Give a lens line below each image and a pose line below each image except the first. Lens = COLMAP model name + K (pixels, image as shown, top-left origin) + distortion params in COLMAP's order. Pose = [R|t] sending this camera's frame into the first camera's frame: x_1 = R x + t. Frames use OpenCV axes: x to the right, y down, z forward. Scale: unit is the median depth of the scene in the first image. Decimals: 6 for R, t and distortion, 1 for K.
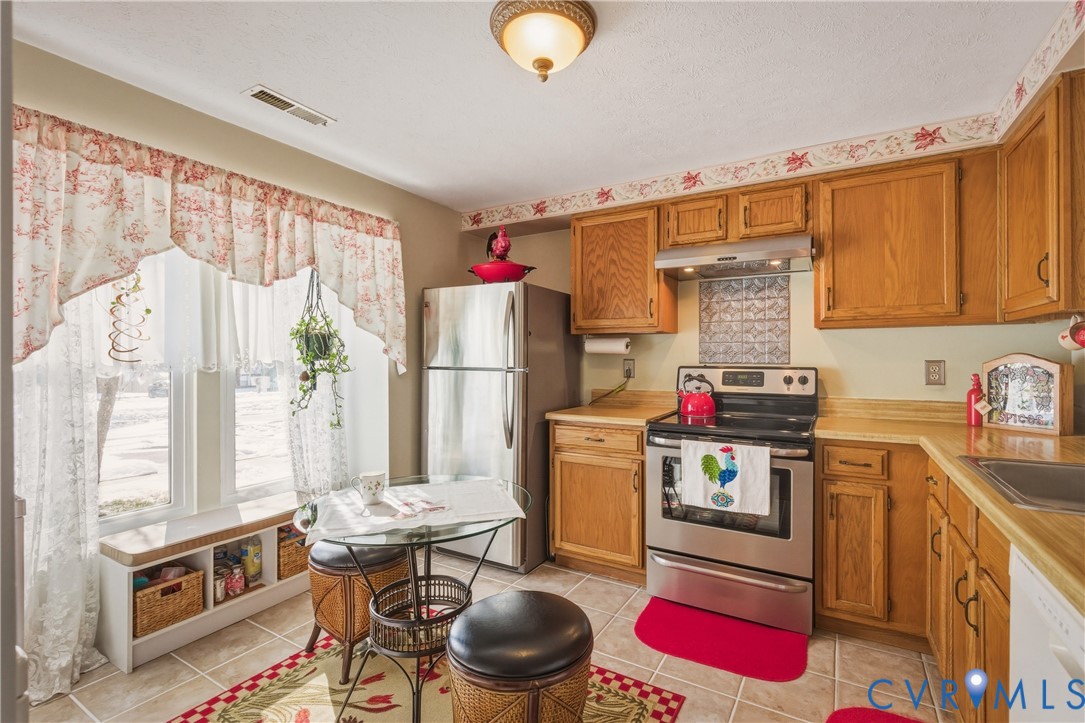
lens RADIAL K [[491.7, 0, 570.3], [0, 491.7, 355.5], [0, 0, 1]] dist [-0.001339, -0.000135]
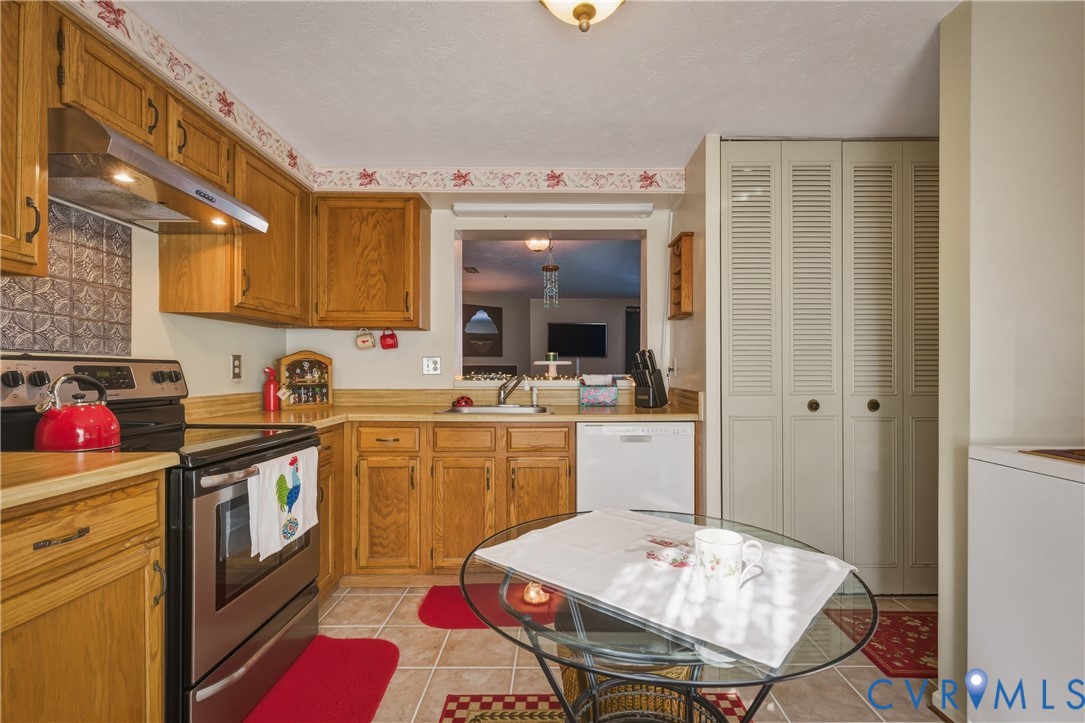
lens RADIAL K [[491.5, 0, 546.5], [0, 491.5, 367.4], [0, 0, 1]] dist [-0.002790, -0.000259]
pose [[-0.471141, 0.005740, 0.882039, -0.551708], [-0.000045, 0.999979, -0.006532, 0.048139], [-0.882058, -0.003118, -0.471131, 1.004511]]
